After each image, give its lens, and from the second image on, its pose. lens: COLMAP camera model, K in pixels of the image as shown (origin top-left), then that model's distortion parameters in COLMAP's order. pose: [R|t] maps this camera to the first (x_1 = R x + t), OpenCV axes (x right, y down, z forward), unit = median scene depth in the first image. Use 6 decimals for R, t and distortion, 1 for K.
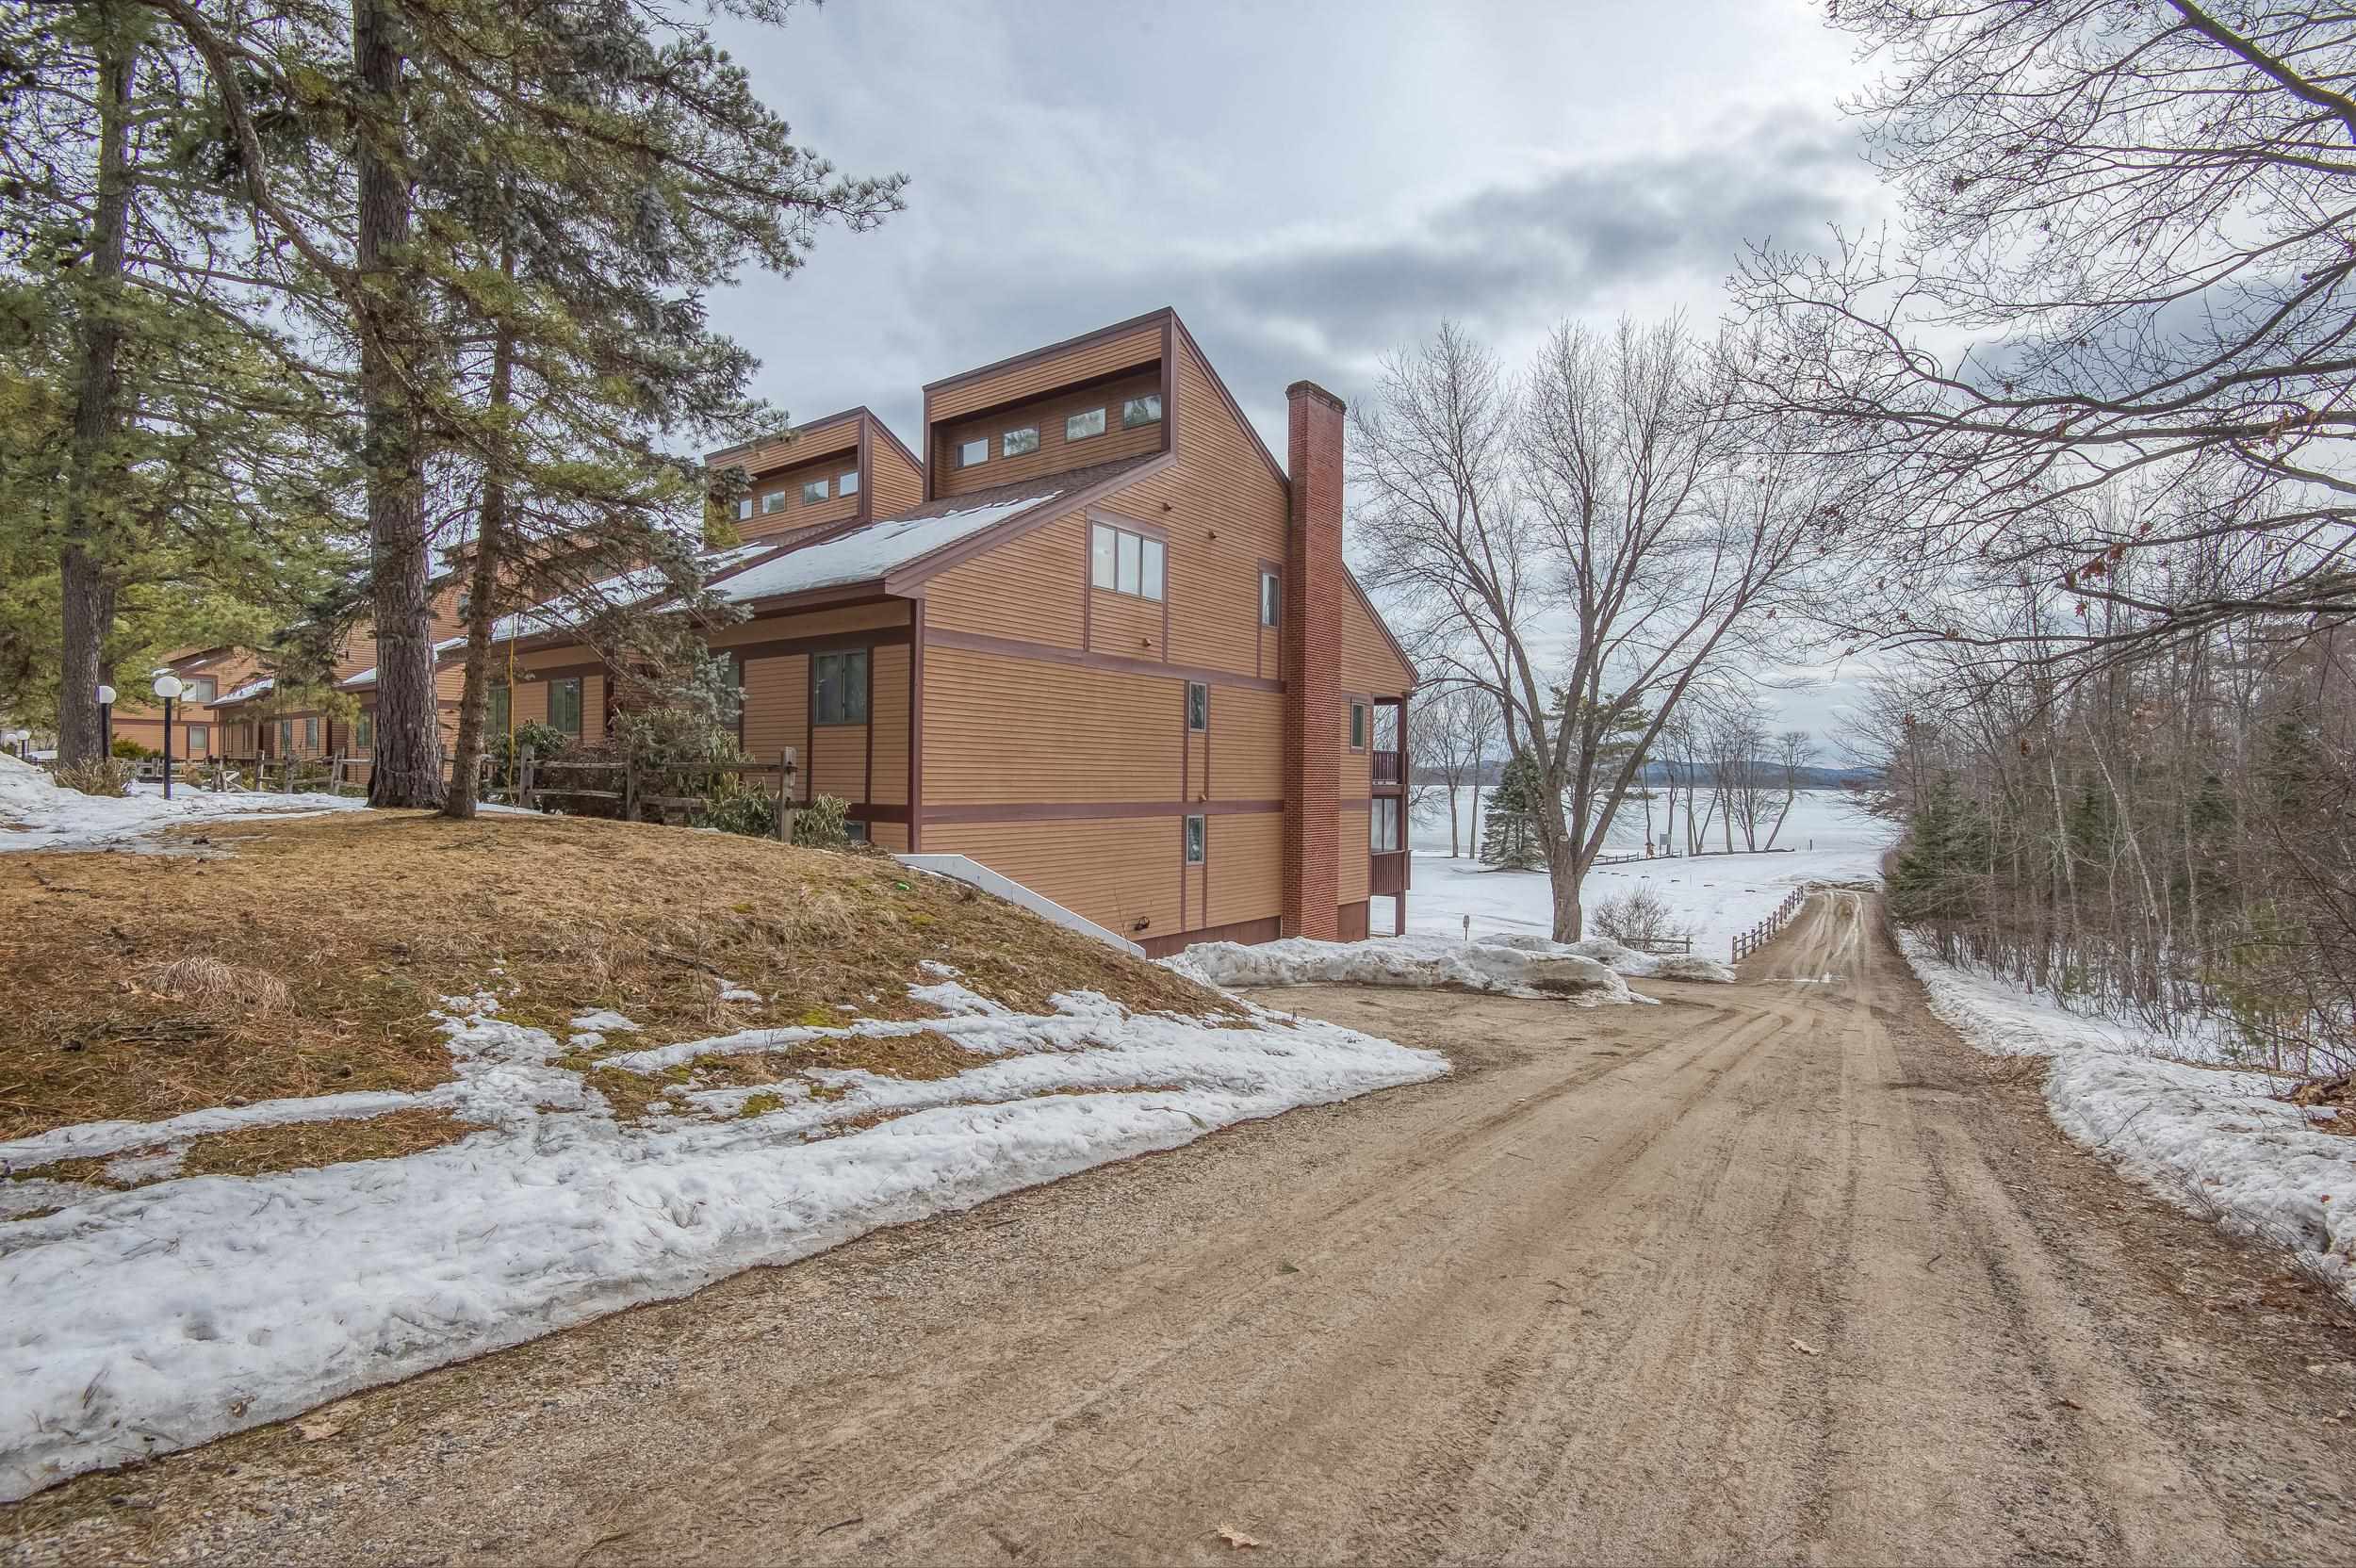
lens RADIAL K [[1166.1, 0, 1189.4], [0, 1166.1, 783.3], [0, 0, 1]] dist [-0.033981, -0.007219]
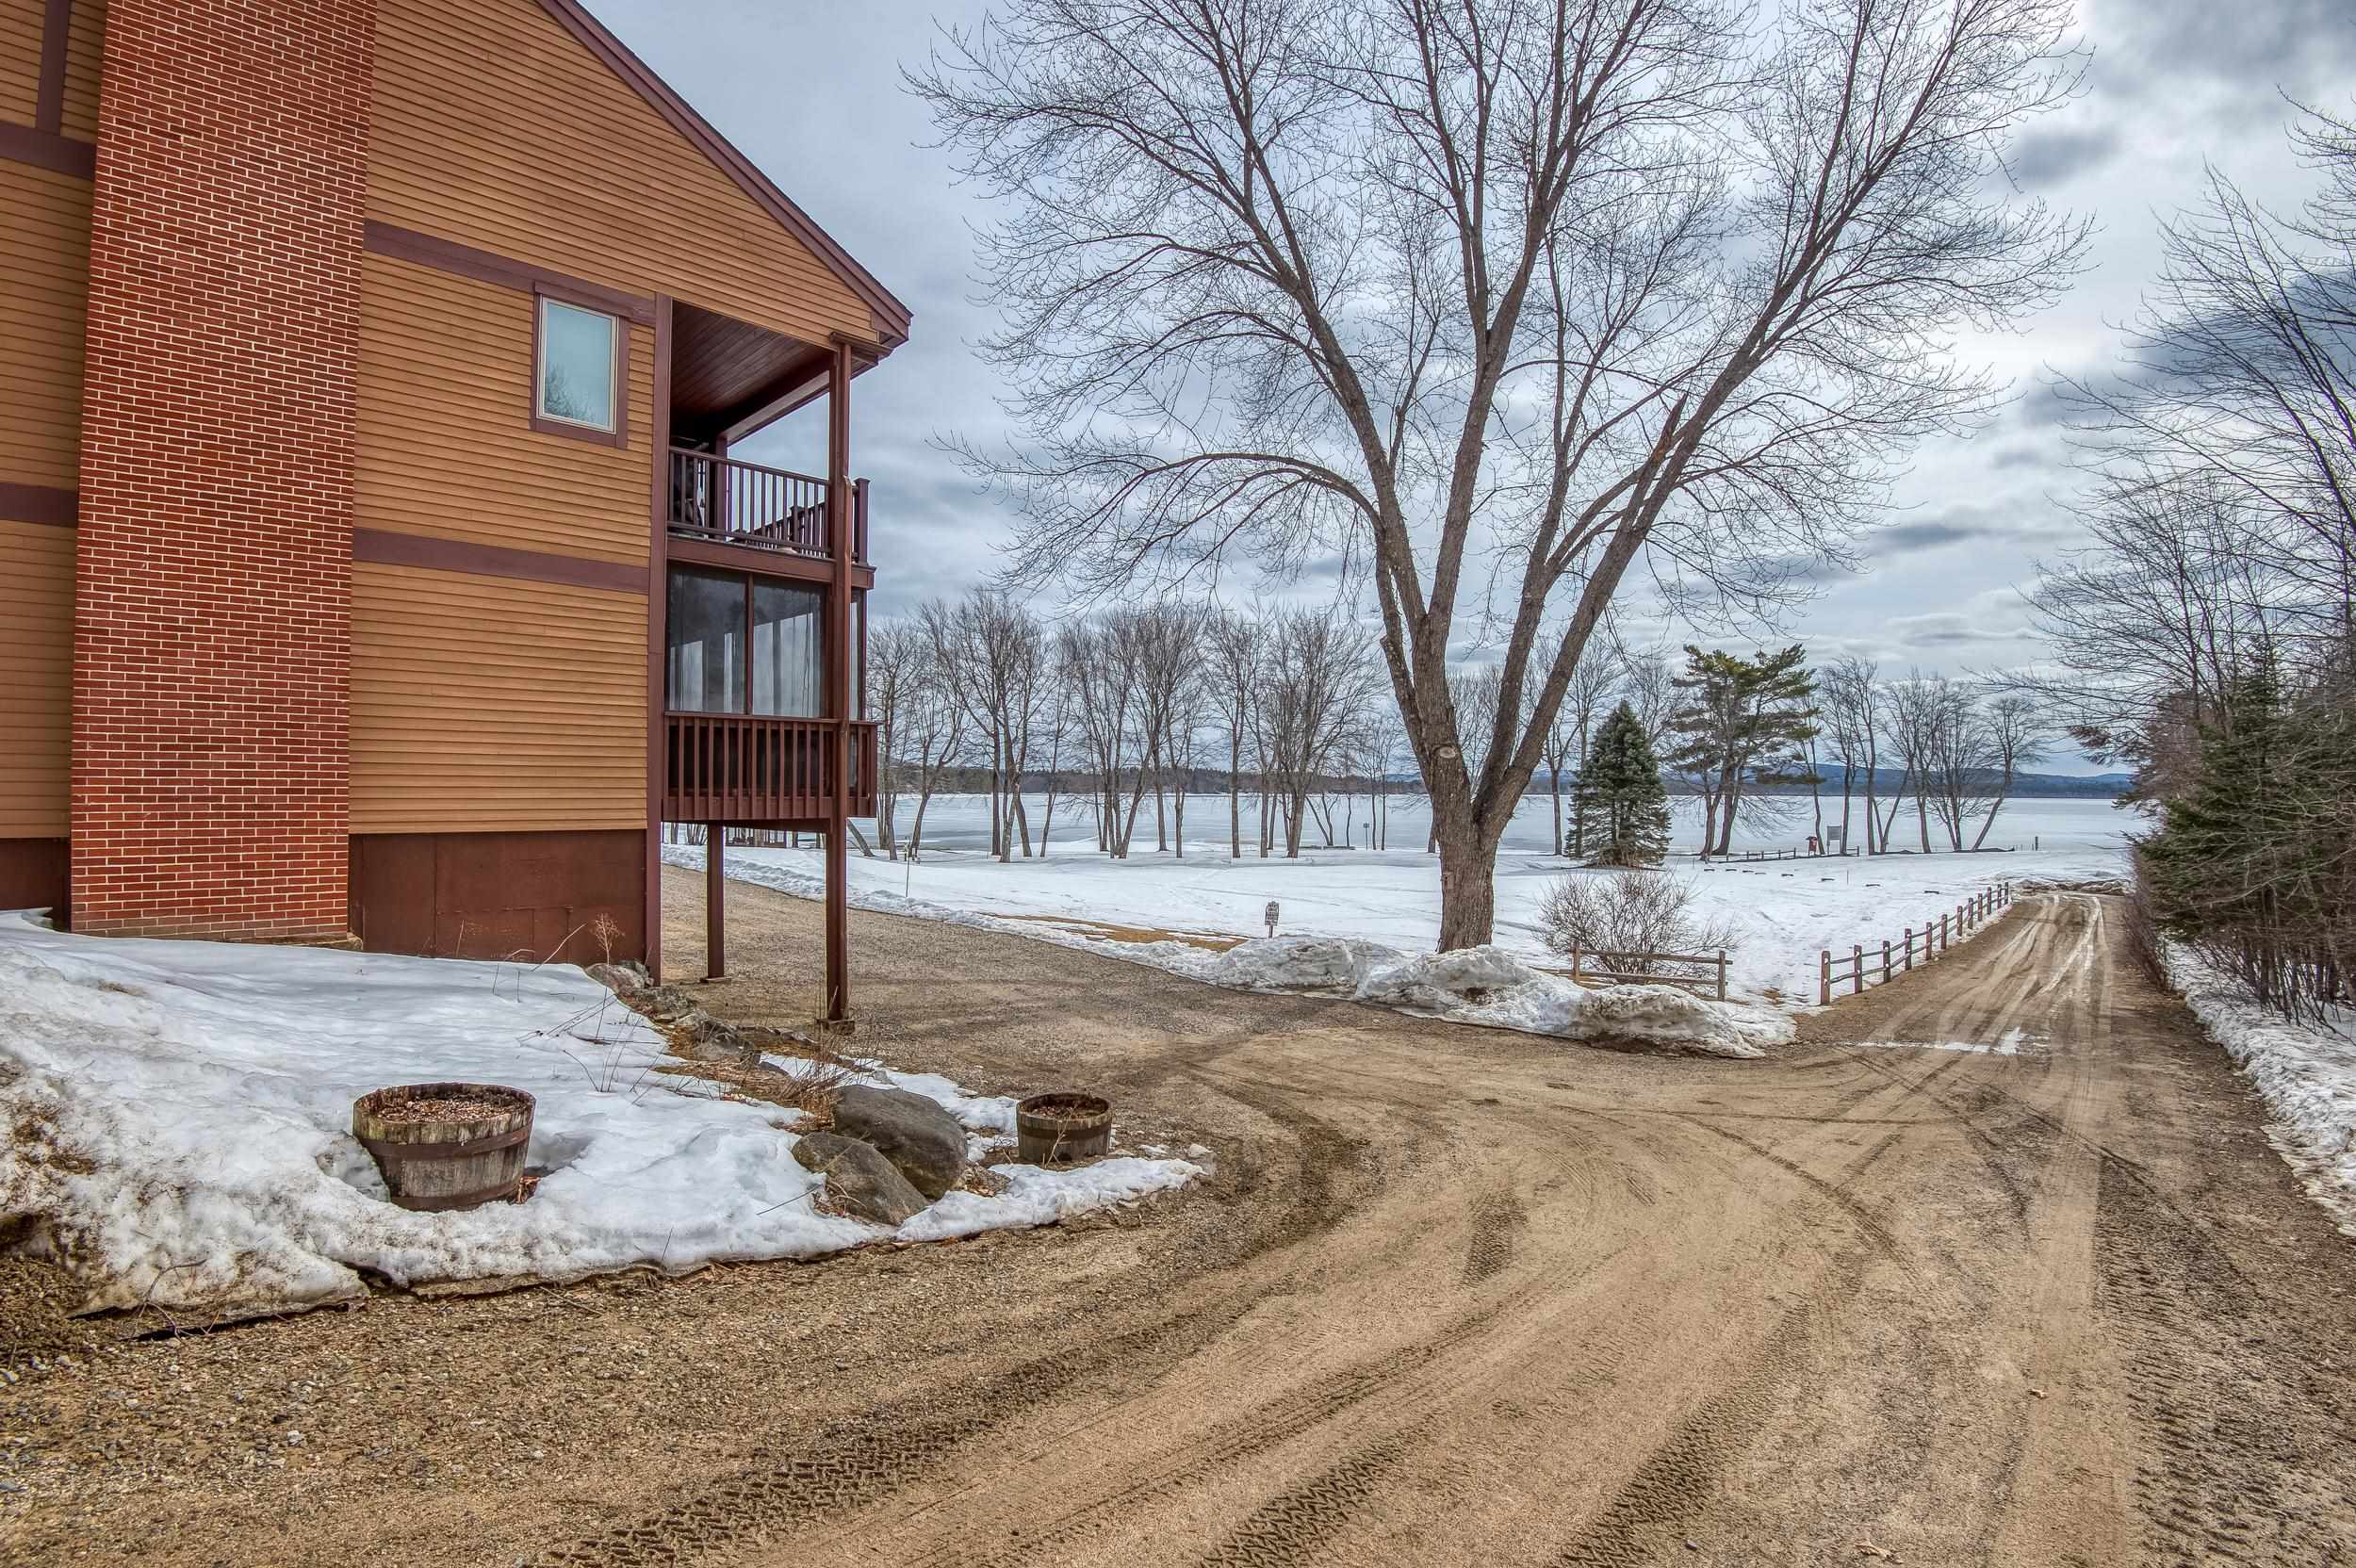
lens RADIAL K [[1166.1, 0, 1189.4], [0, 1166.1, 783.3], [0, 0, 1]] dist [-0.033981, -0.007219]
pose [[0.988576, -0.002958, -0.150696, 0.216286], [0.001460, 0.999948, -0.010049, 0.050229], [0.150718, 0.009714, 0.988529, 0.361382]]
